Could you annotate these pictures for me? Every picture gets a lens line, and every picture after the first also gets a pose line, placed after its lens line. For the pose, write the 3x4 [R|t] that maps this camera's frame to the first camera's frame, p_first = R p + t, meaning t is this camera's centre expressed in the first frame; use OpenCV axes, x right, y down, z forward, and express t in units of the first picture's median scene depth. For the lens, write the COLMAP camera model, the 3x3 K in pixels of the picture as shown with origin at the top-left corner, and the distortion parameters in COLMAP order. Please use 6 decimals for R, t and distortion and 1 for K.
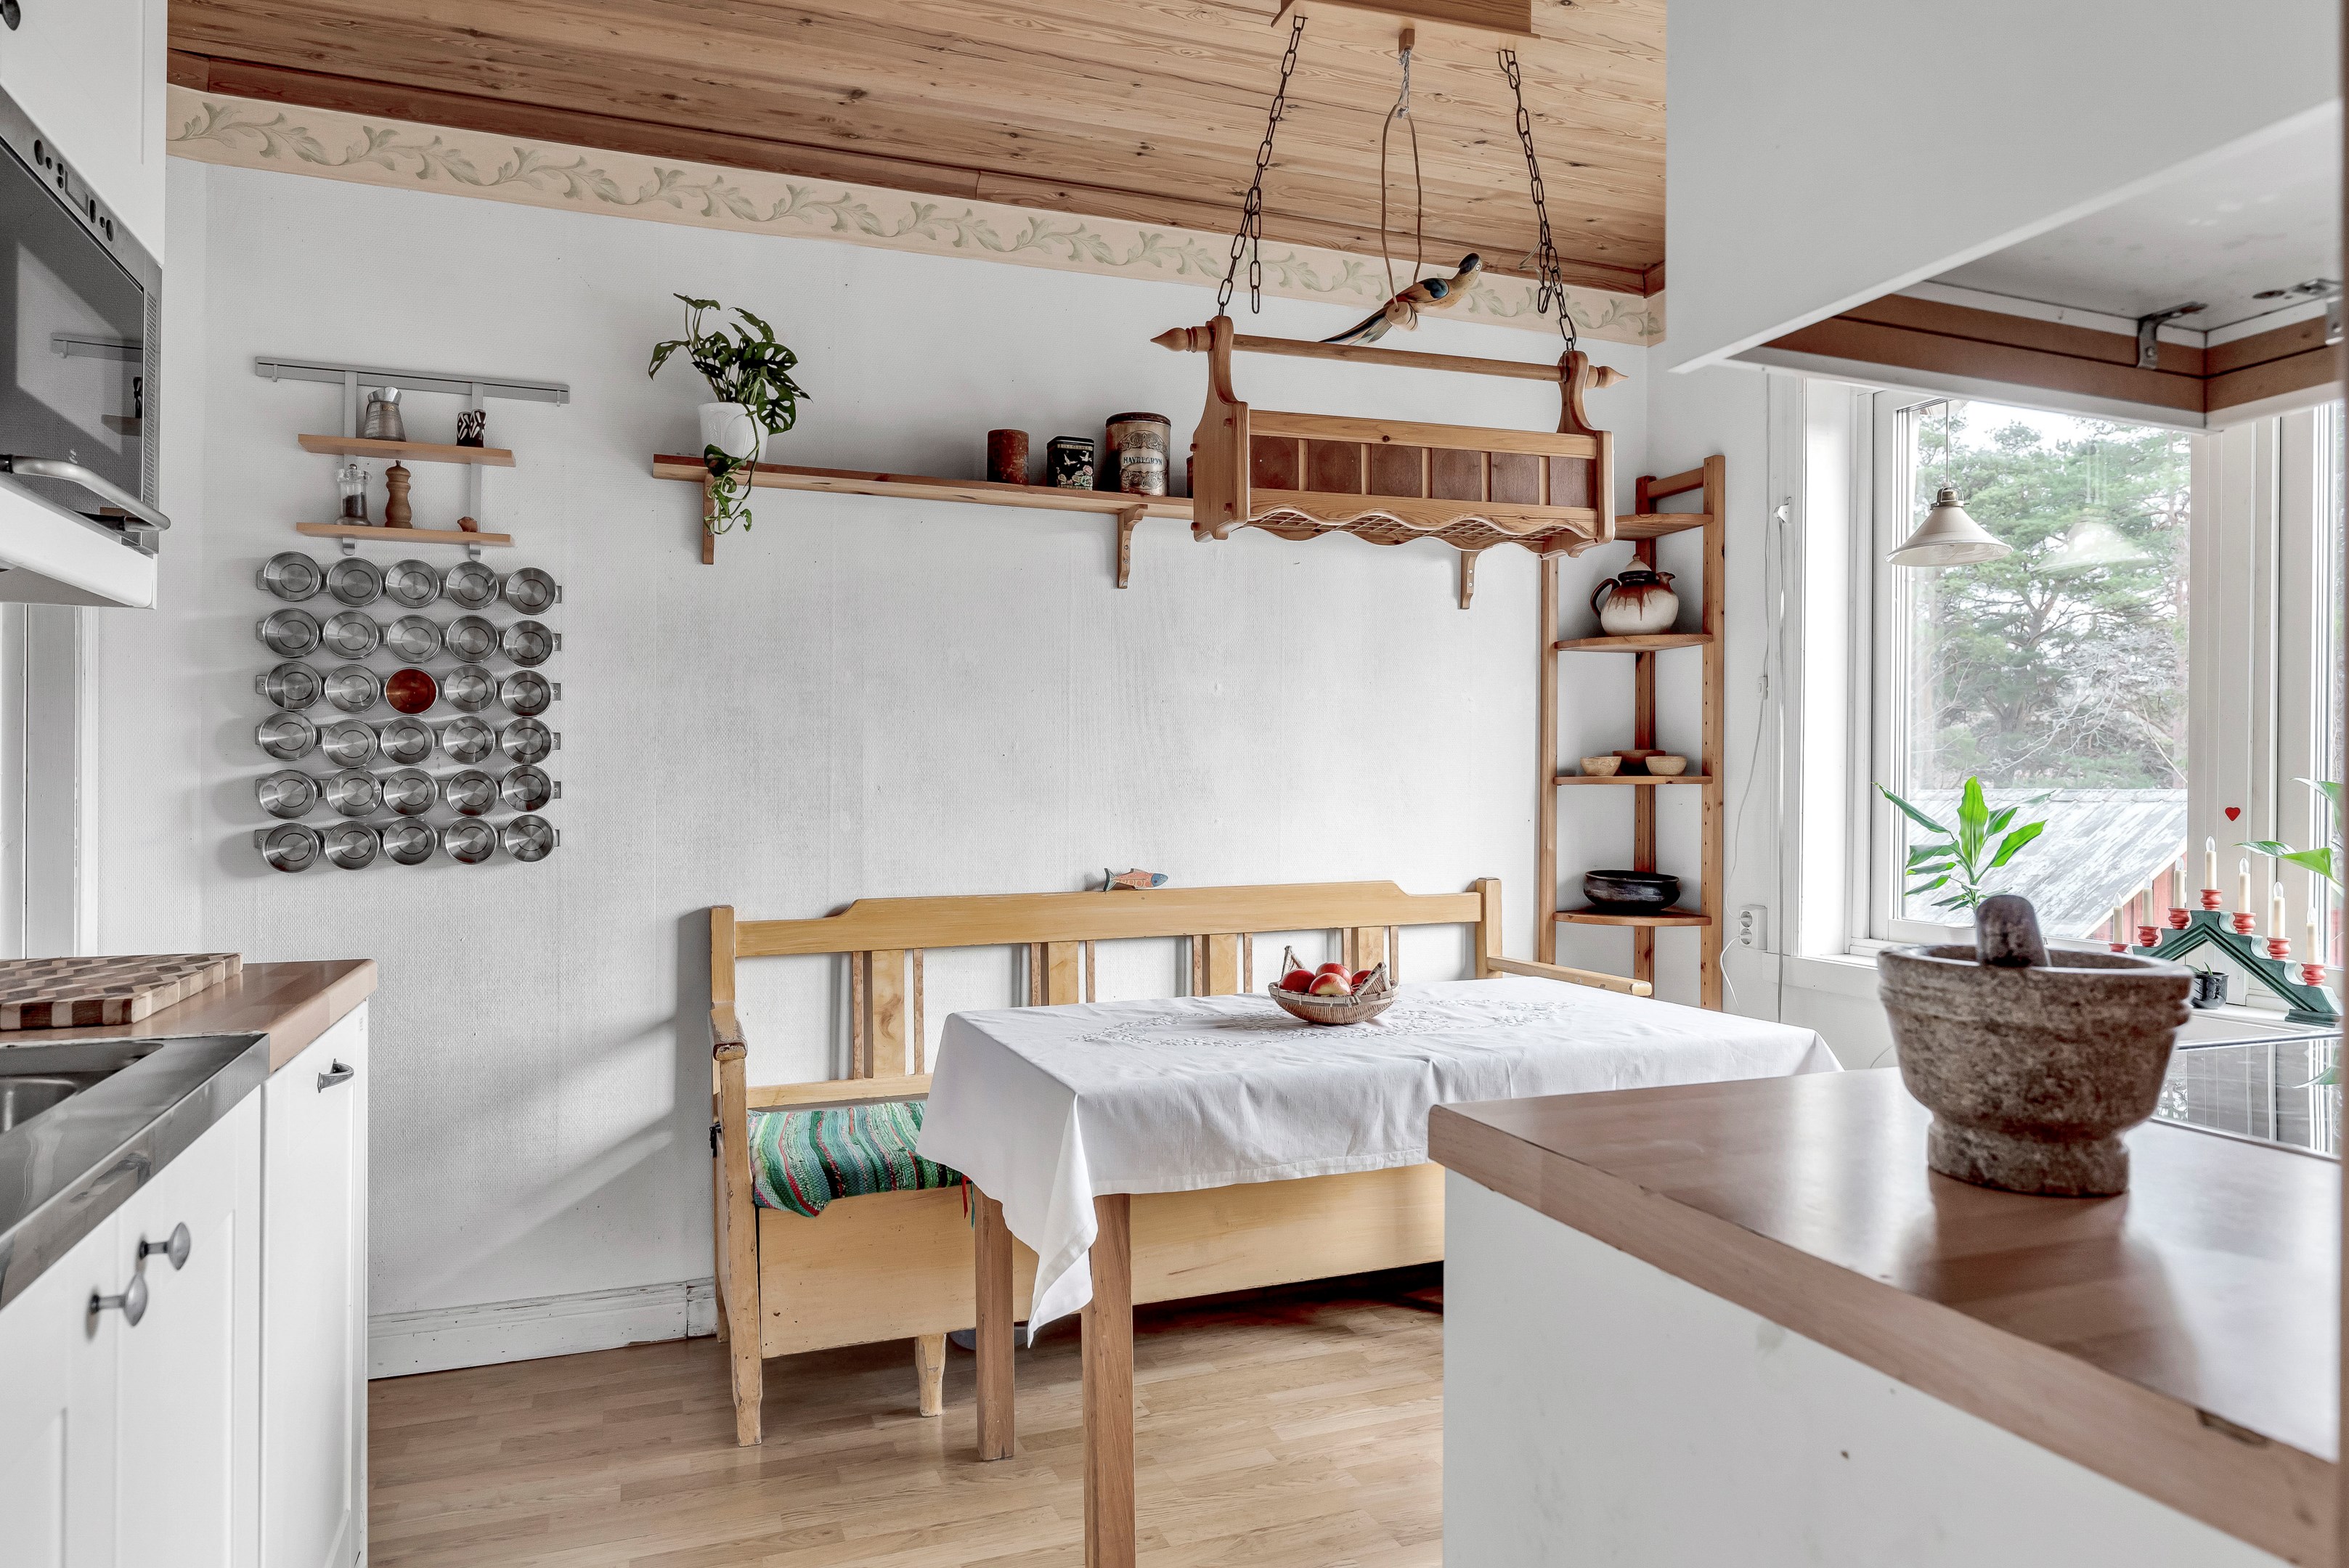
lens RADIAL K [[1156.6, 0, 1102.0], [0, 1156.6, 836.8], [0, 0, 1]] dist [-0.005757, 0.002250]
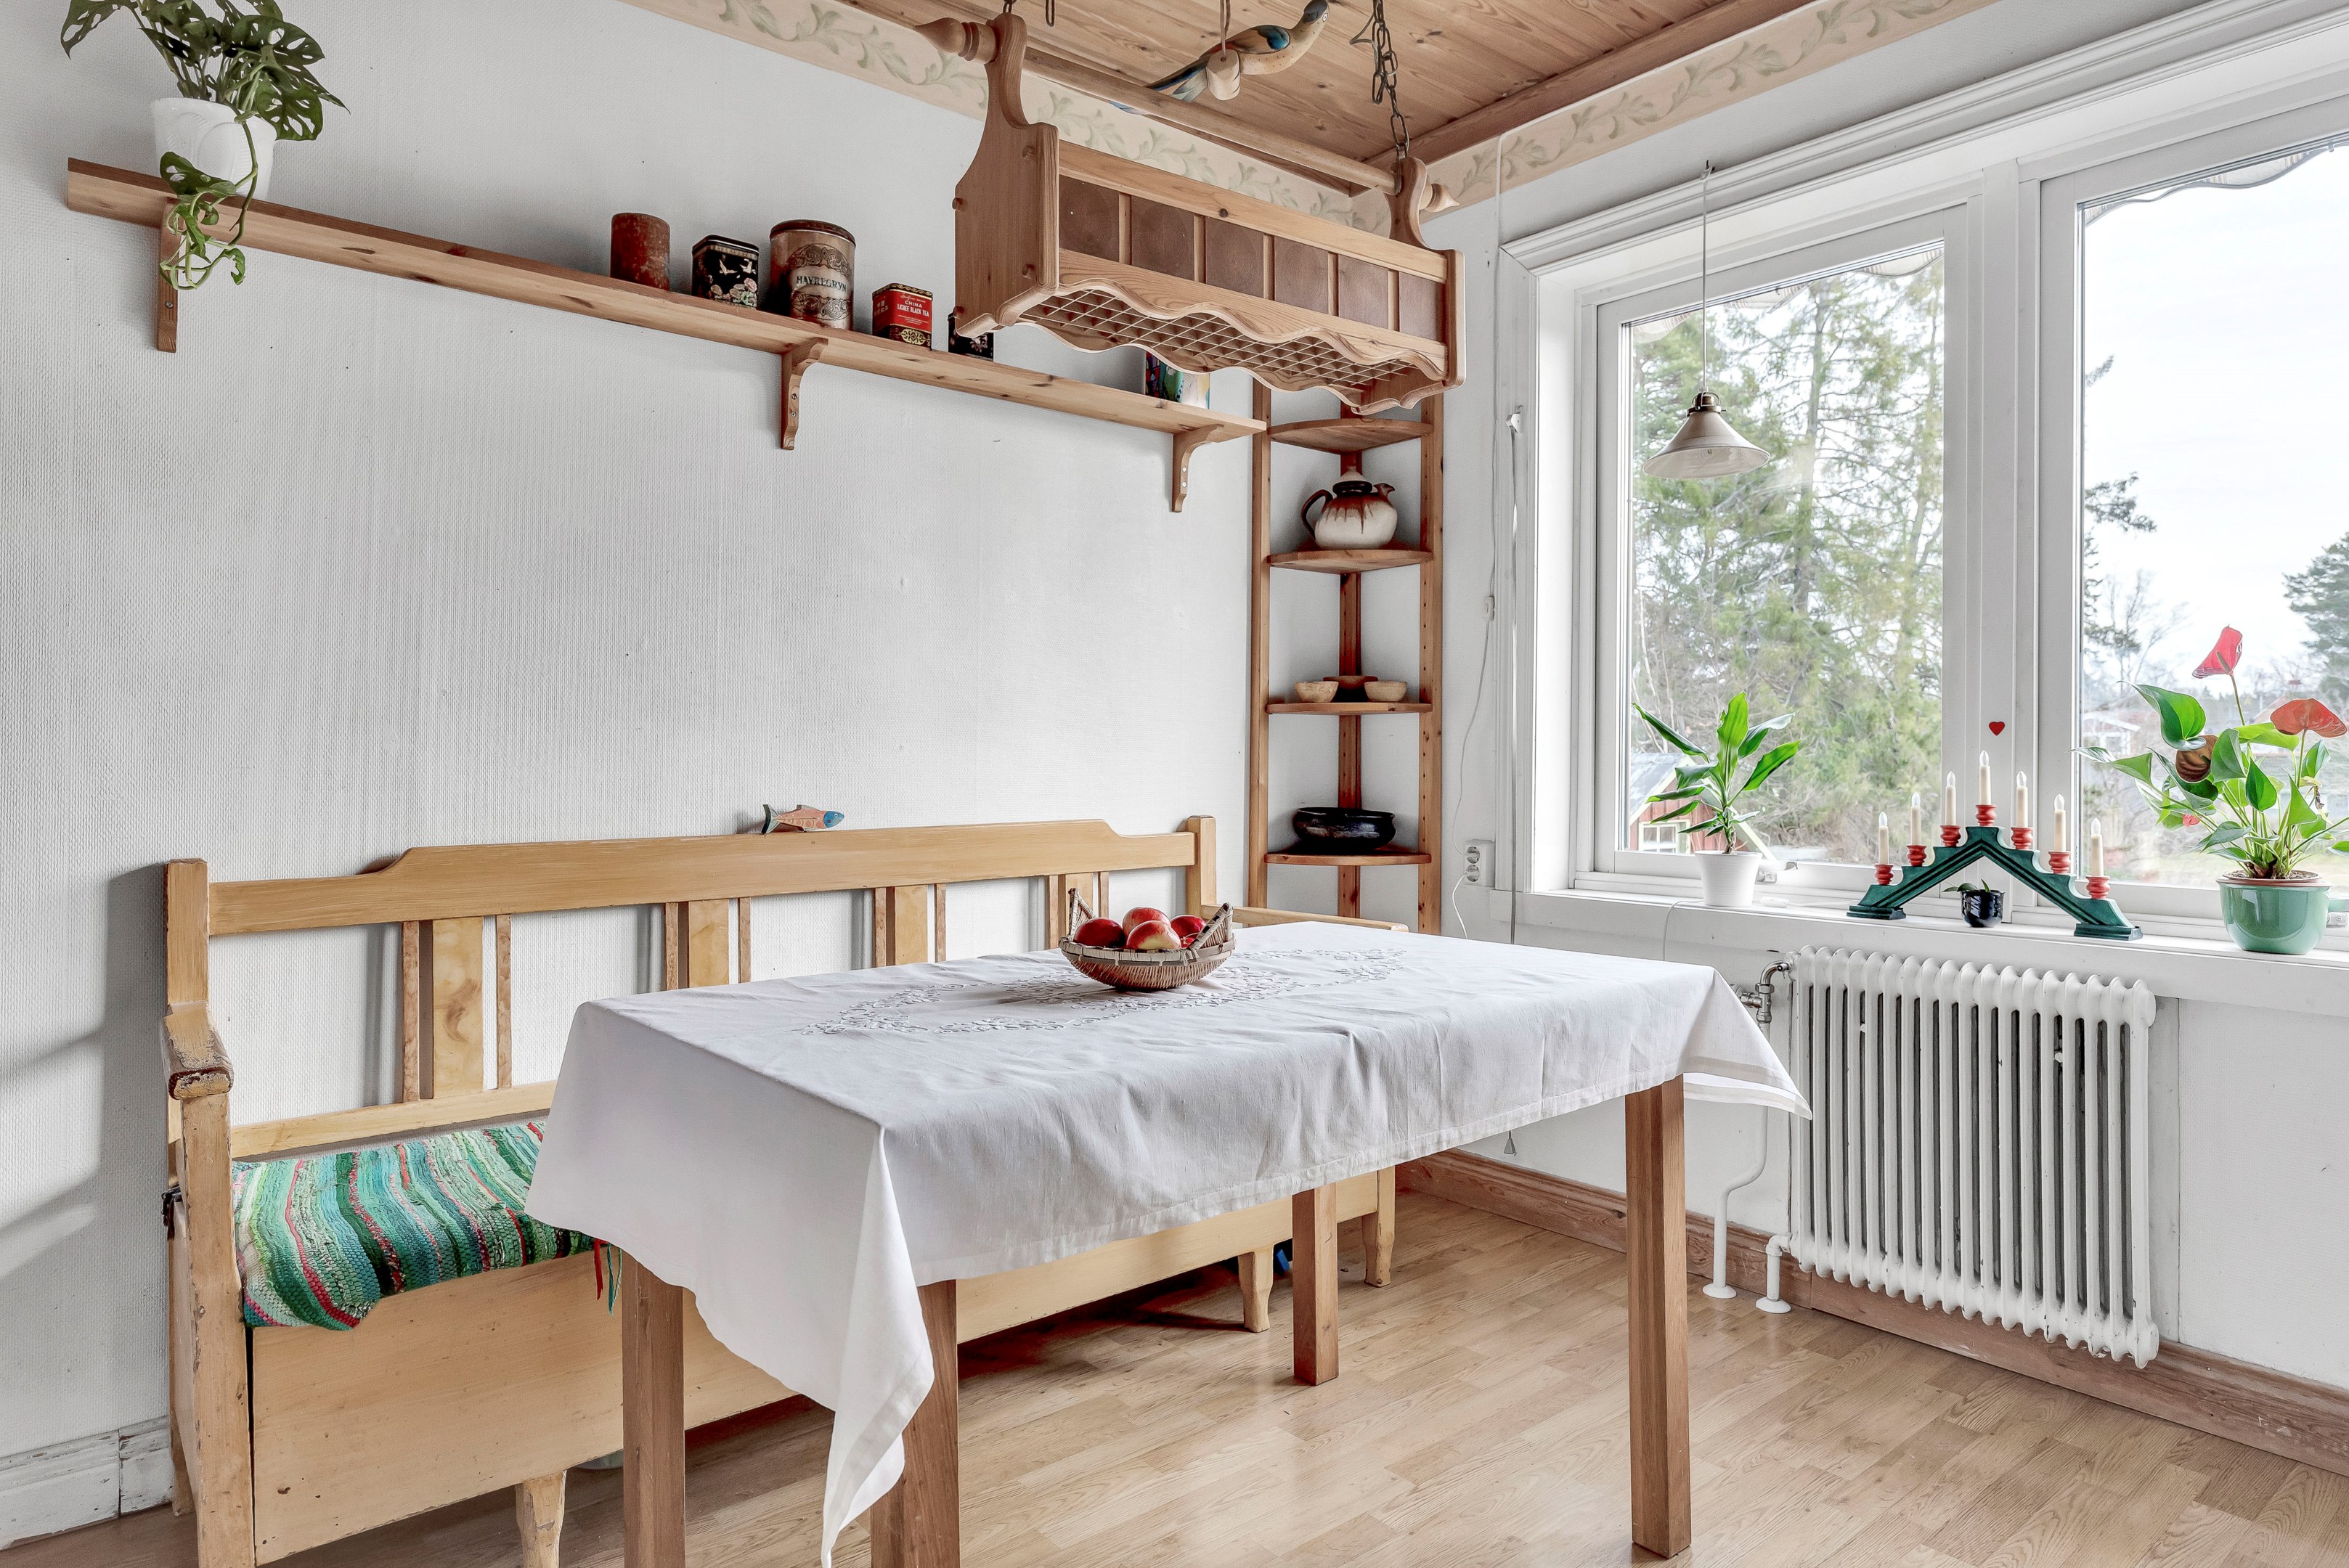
lens RADIAL K [[1322.3, 0, 1157.6], [0, 1322.3, 758.3], [0, 0, 1]] dist [0.004013, -0.003276]
pose [[0.950769, 0.002327, 0.309893, -0.035724], [0.002089, 0.999901, -0.013918, 0.014336], [-0.309895, 0.013880, 0.950670, 0.106794]]
